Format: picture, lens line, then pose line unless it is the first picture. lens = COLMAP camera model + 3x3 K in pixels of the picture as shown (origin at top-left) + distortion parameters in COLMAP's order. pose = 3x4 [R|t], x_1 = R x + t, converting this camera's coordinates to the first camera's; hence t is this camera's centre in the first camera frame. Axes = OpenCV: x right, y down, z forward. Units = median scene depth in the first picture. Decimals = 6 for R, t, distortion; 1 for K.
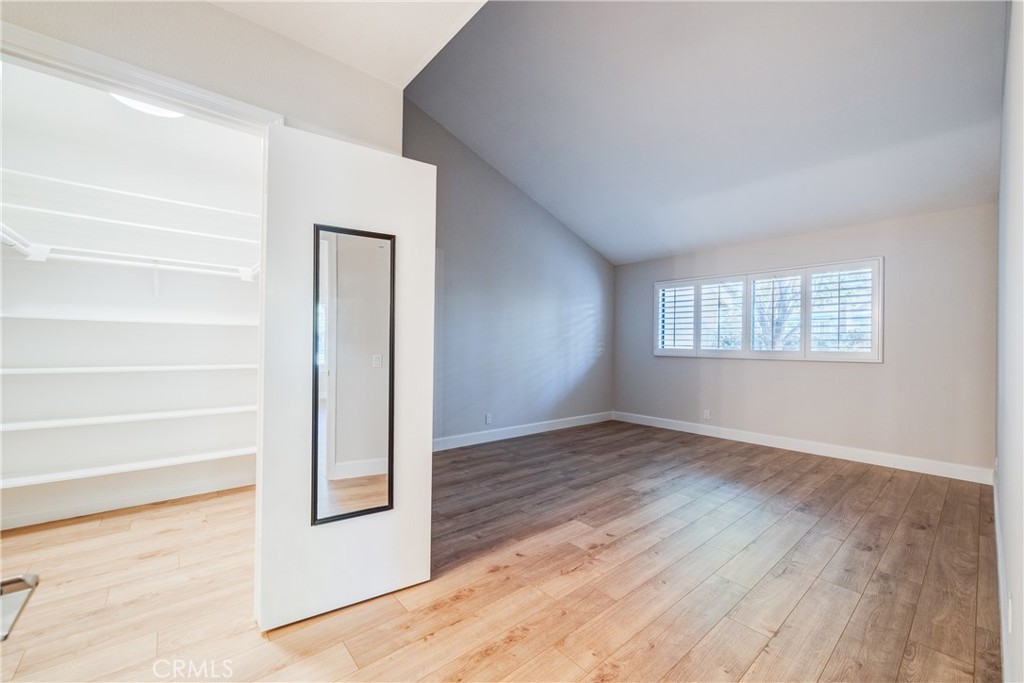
lens RADIAL K [[409.7, 0, 512.0], [0, 409.7, 344.5], [0, 0, 1]] dist [-0.000608, -0.000086]
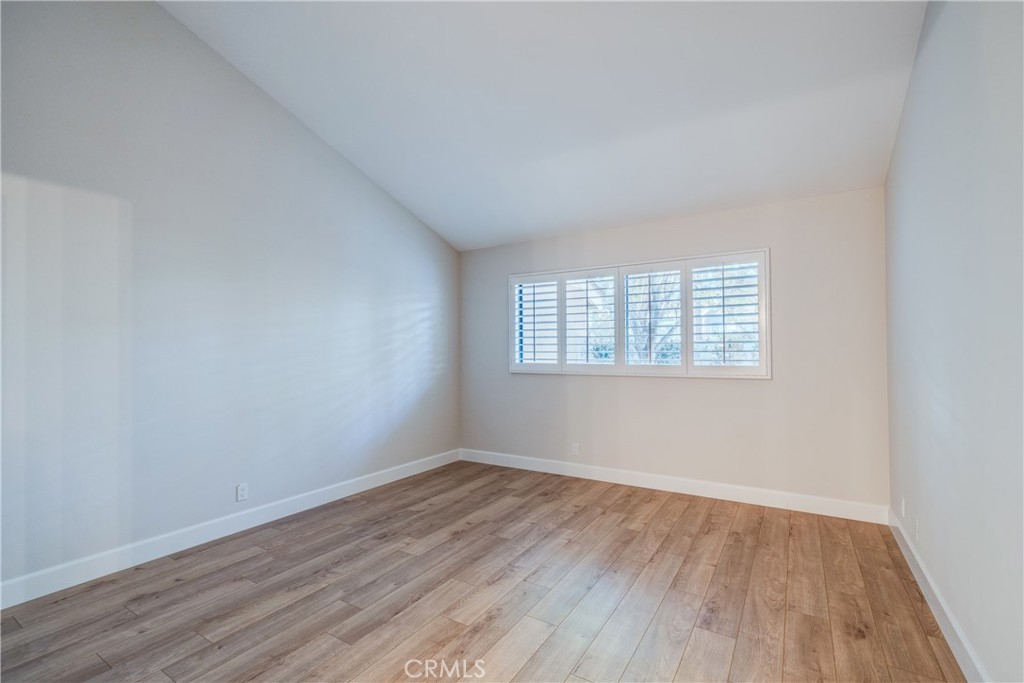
lens RADIAL K [[459.3, 0, 511.6], [0, 459.3, 344.1], [0, 0, 1]] dist [0.001017, 0.000279]
pose [[0.955520, -0.015147, 0.294537, 0.158180], [0.018350, 0.999799, -0.008116, -0.028192], [-0.294355, 0.013160, 0.955606, 0.301501]]
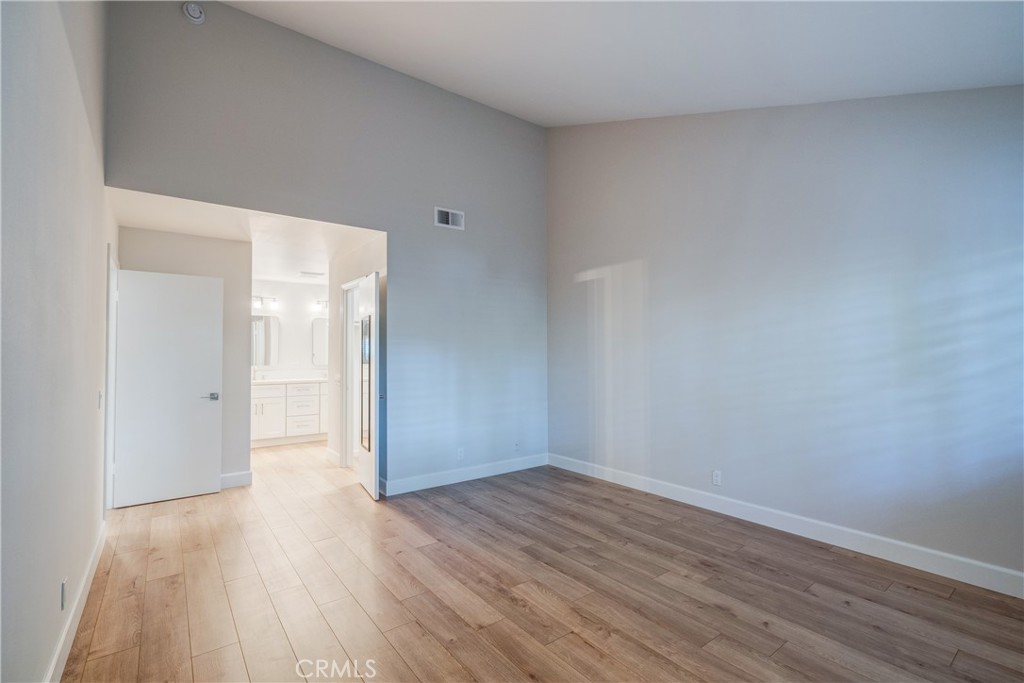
lens RADIAL K [[459.3, 0, 511.6], [0, 459.3, 344.1], [0, 0, 1]] dist [0.001017, 0.000279]
pose [[-0.062234, -0.035052, -0.997446, 0.934260], [0.004179, 0.999365, -0.035381, -0.020278], [0.998053, -0.006370, -0.062048, 0.895915]]
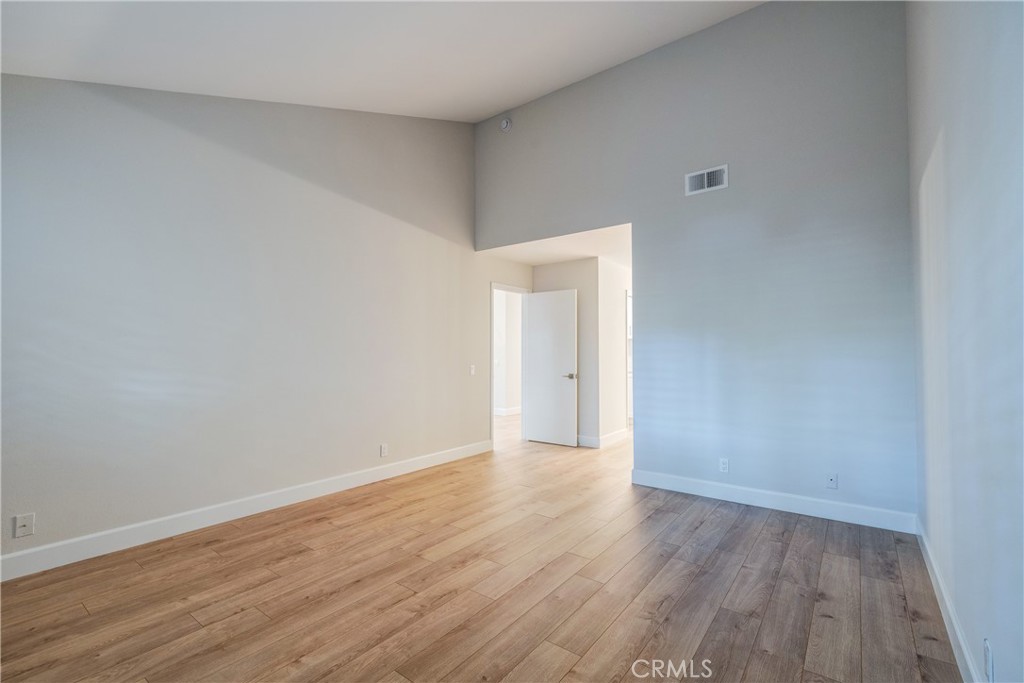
lens RADIAL K [[453.6, 0, 507.4], [0, 453.6, 342.7], [0, 0, 1]] dist [-0.001063, -0.000234]
pose [[-0.979649, -0.015185, -0.200145, 0.372263], [-0.010424, 0.999638, -0.024820, -0.006882], [0.200449, -0.022228, -0.979452, 1.545479]]
